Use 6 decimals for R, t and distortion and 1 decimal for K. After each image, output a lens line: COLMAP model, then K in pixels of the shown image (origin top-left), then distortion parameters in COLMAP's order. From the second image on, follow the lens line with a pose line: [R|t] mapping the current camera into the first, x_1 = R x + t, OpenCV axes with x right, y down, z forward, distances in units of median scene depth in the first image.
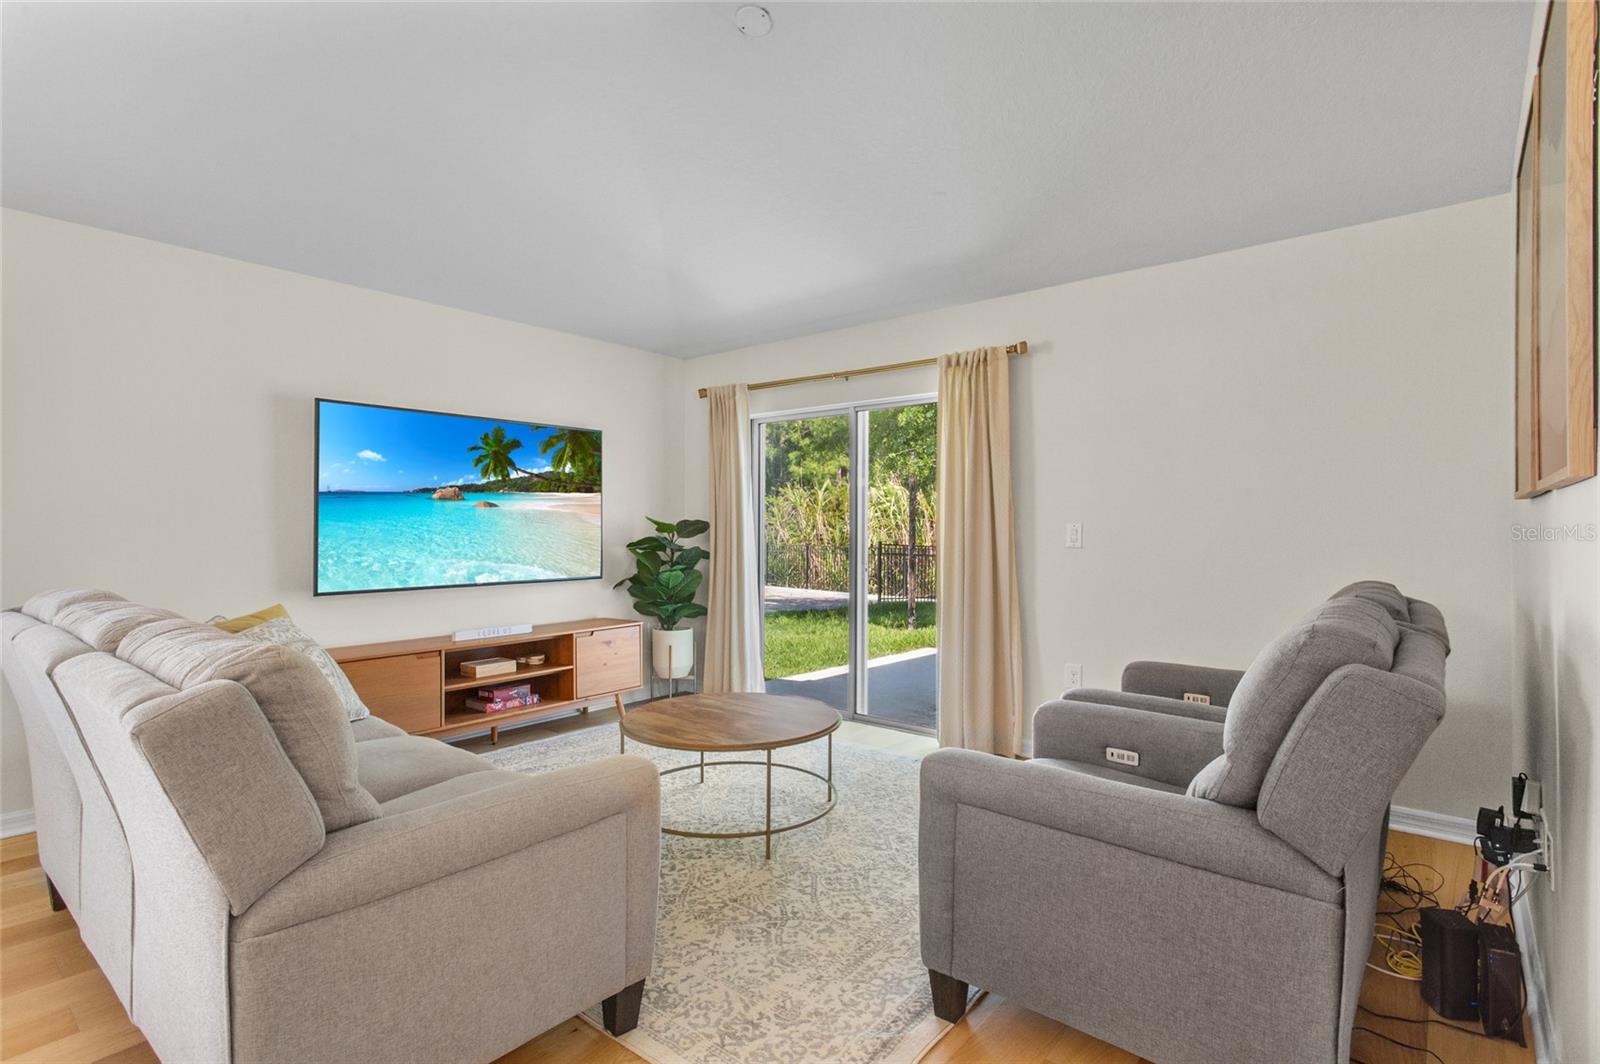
lens RADIAL K [[773.1, 0, 803.6], [0, 773.1, 526.9], [0, 0, 1]] dist [0.000446, 0.002709]
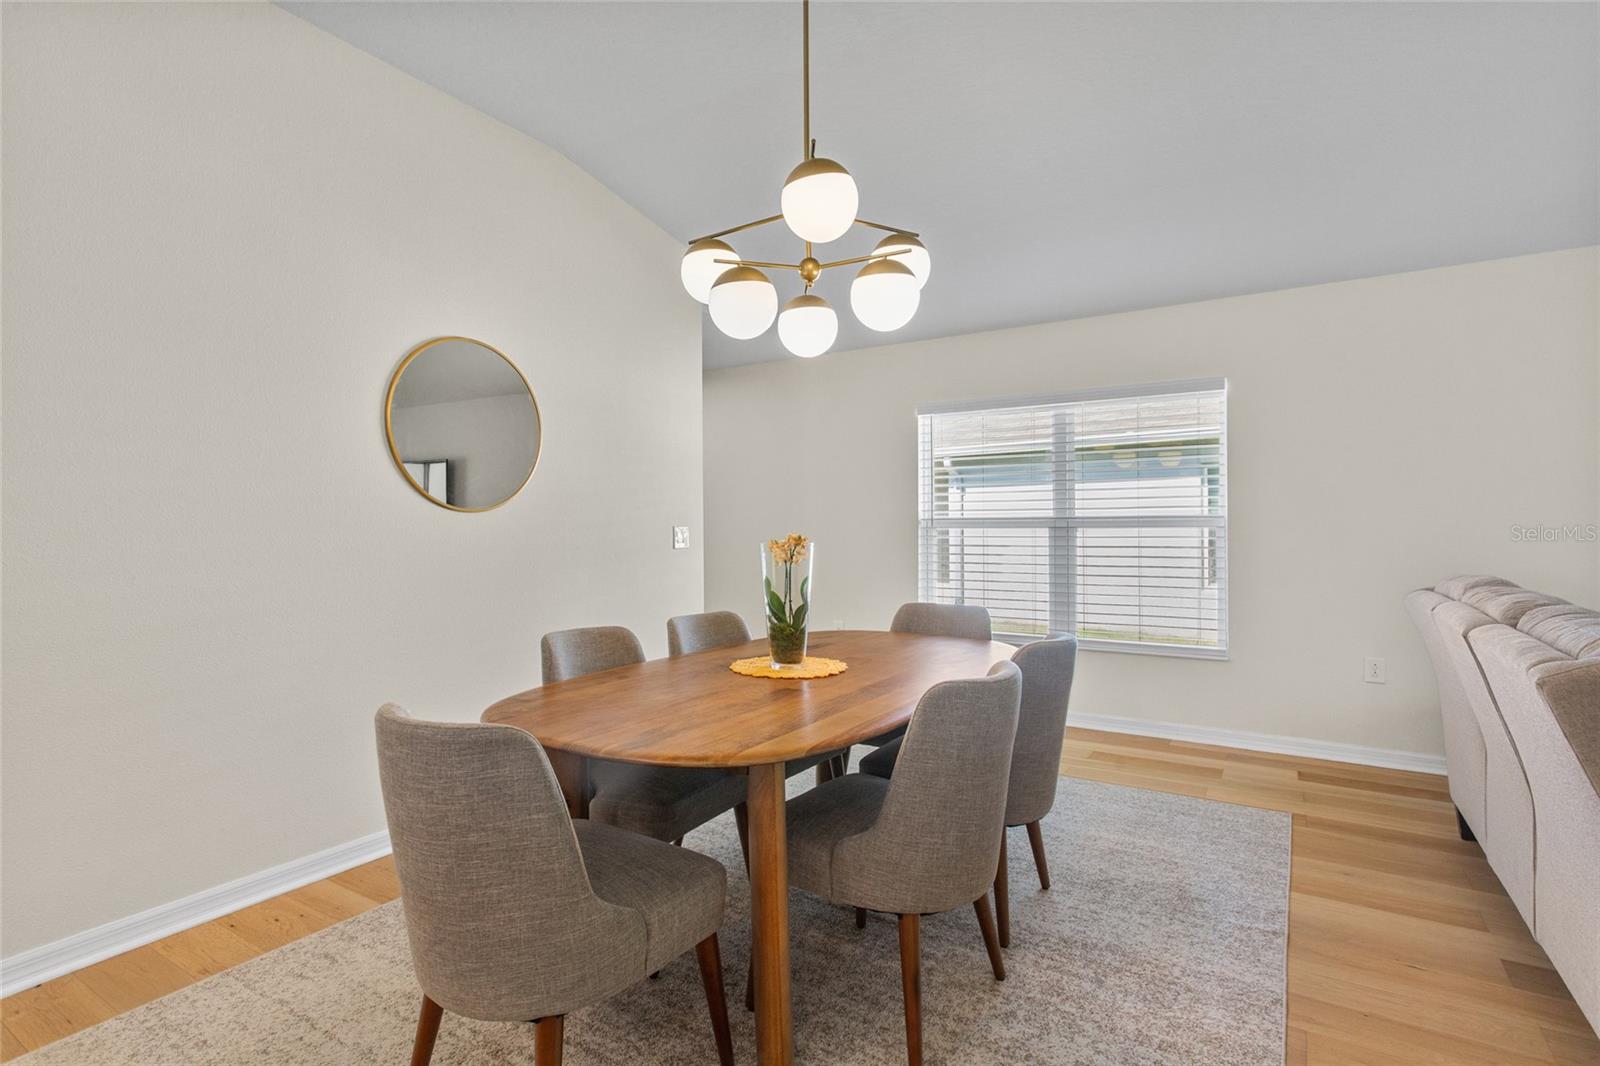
lens RADIAL K [[773.1, 0, 800.0], [0, 773.1, 525.3], [0, 0, 1]] dist [0.000446, 0.002709]
pose [[0.112975, -0.003632, -0.993591, 0.074695], [0.006892, 0.999972, -0.002872, -0.000963], [0.993574, -0.006523, 0.112997, -0.097154]]
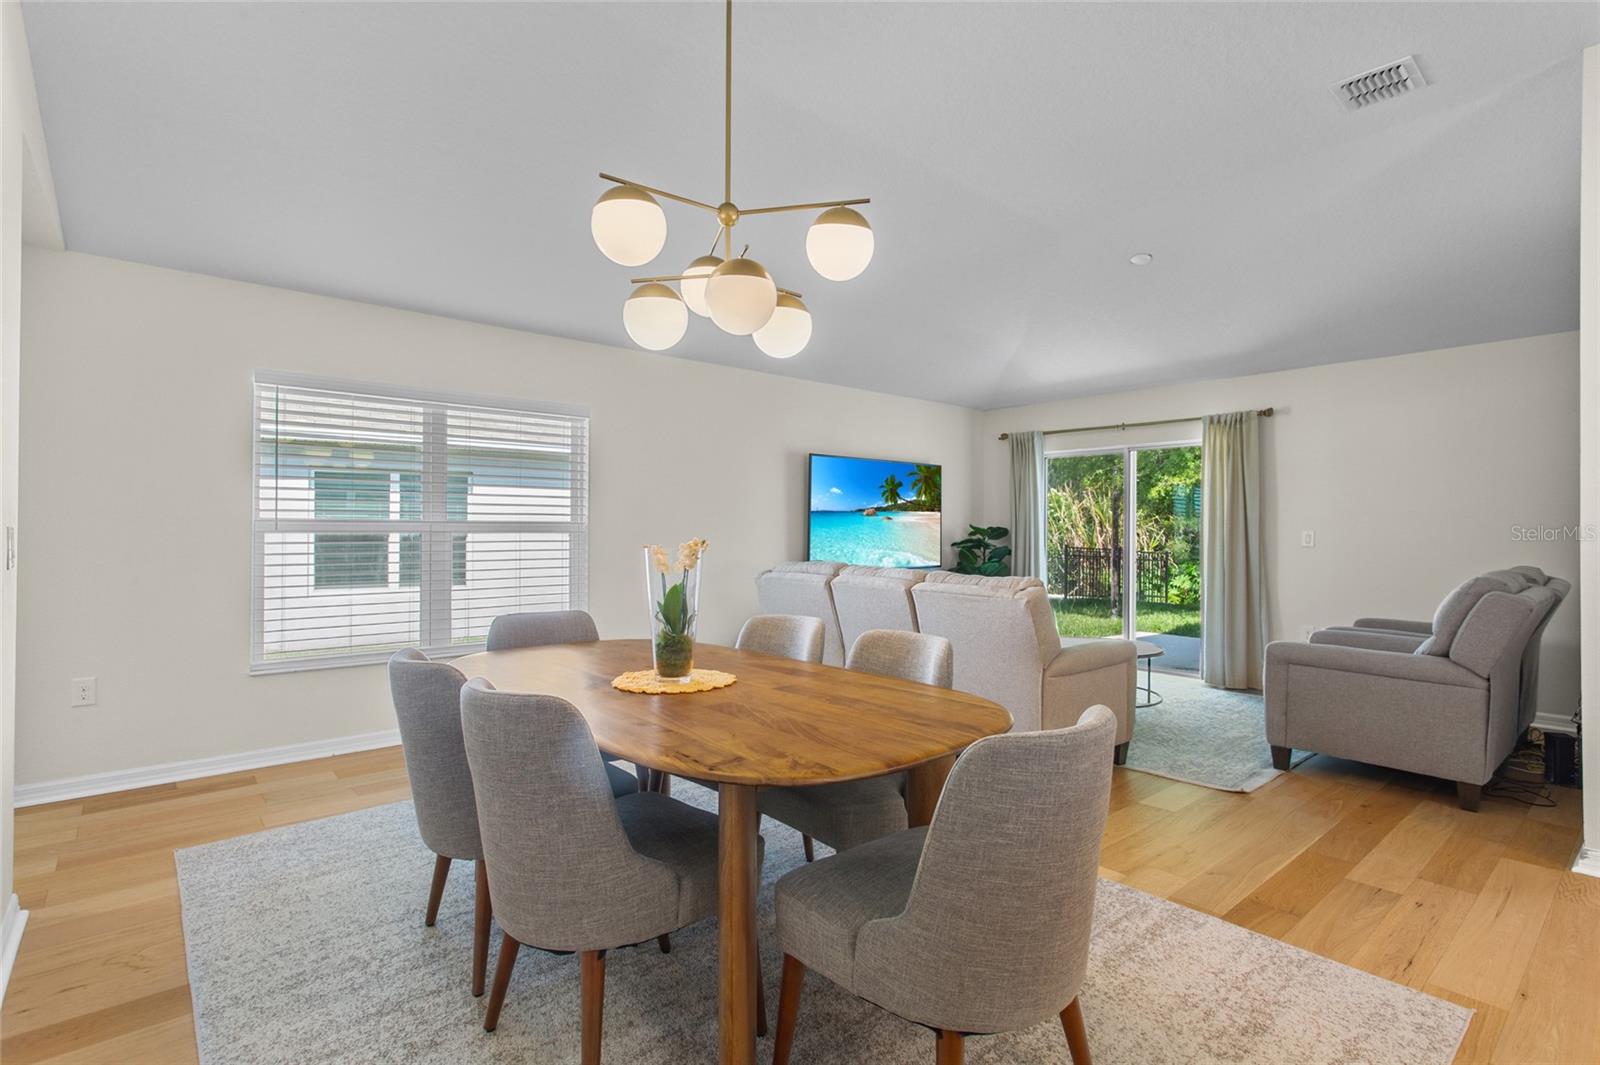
lens RADIAL K [[773.1, 0, 794.0], [0, 773.1, 534.8], [0, 0, 1]] dist [0.000446, 0.002709]
pose [[0.985384, 0.004312, -0.170291, -0.330321], [-0.003345, 0.999977, 0.005964, -0.002928], [0.170313, -0.005308, 0.985376, -0.560461]]
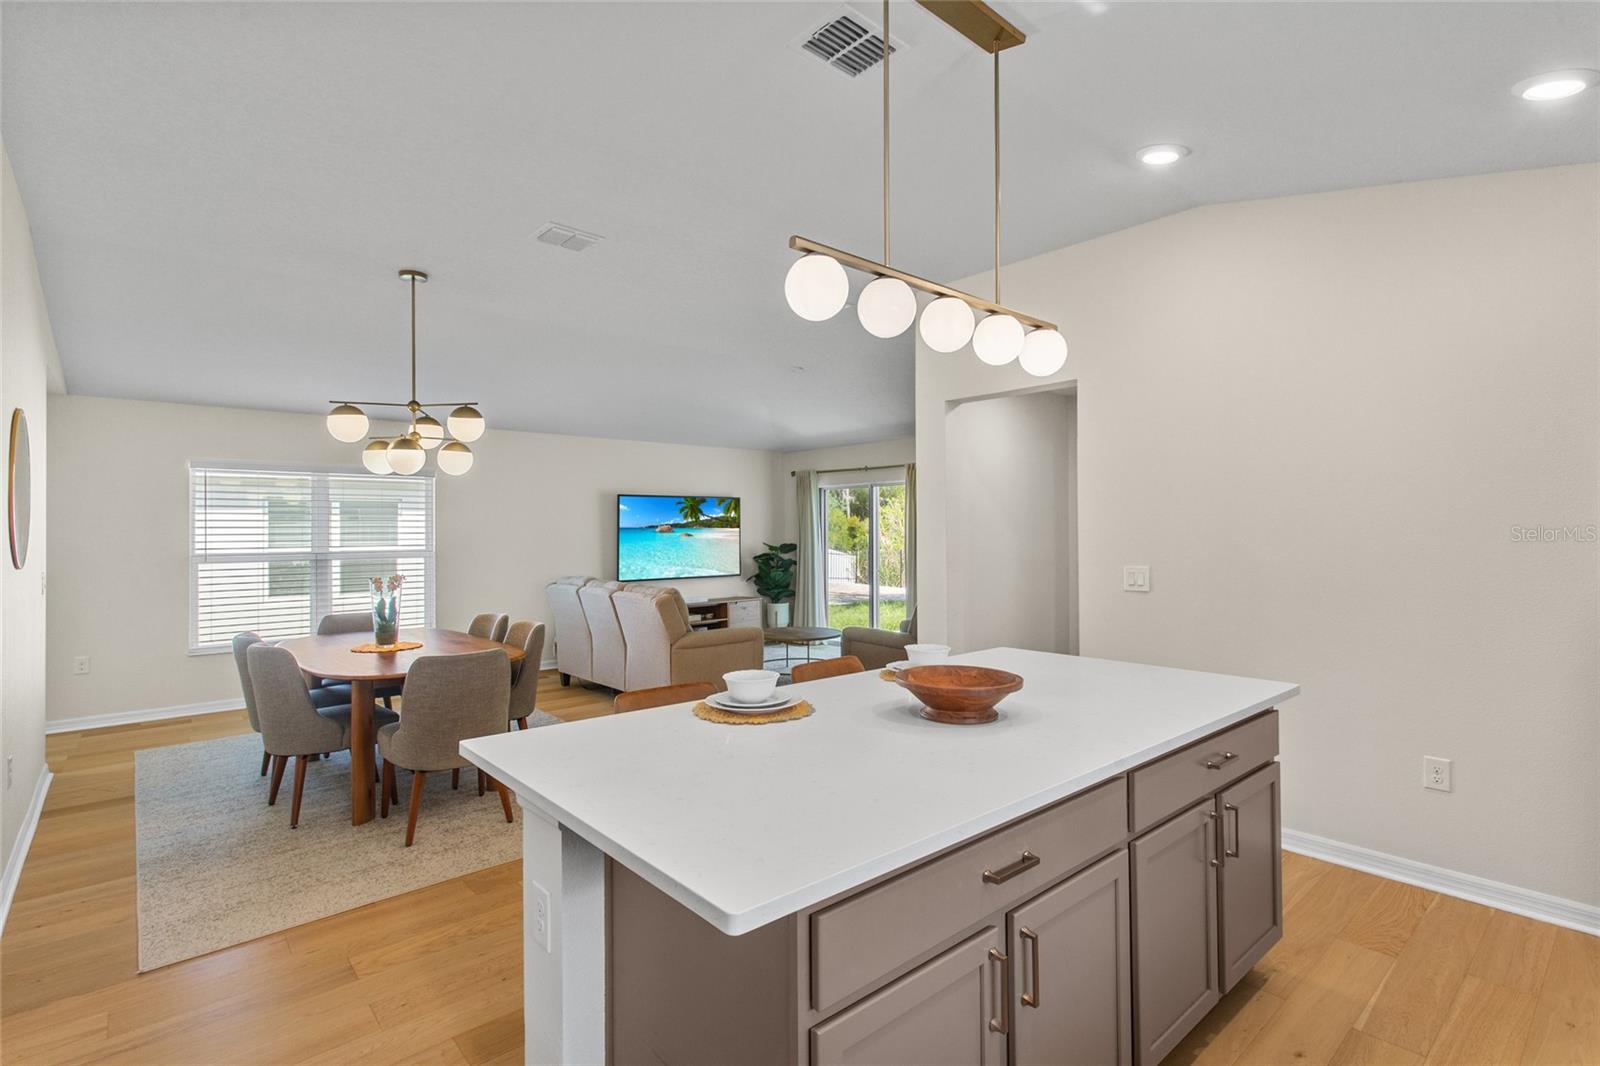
lens RADIAL K [[773.1, 0, 800.5], [0, 773.1, 530.8], [0, 0, 1]] dist [0.000446, 0.002709]
pose [[0.986431, -0.007575, -0.164001, 0.229929], [0.008062, 0.999965, 0.002303, -0.053974], [0.163977, -0.003594, 0.986458, -0.992789]]
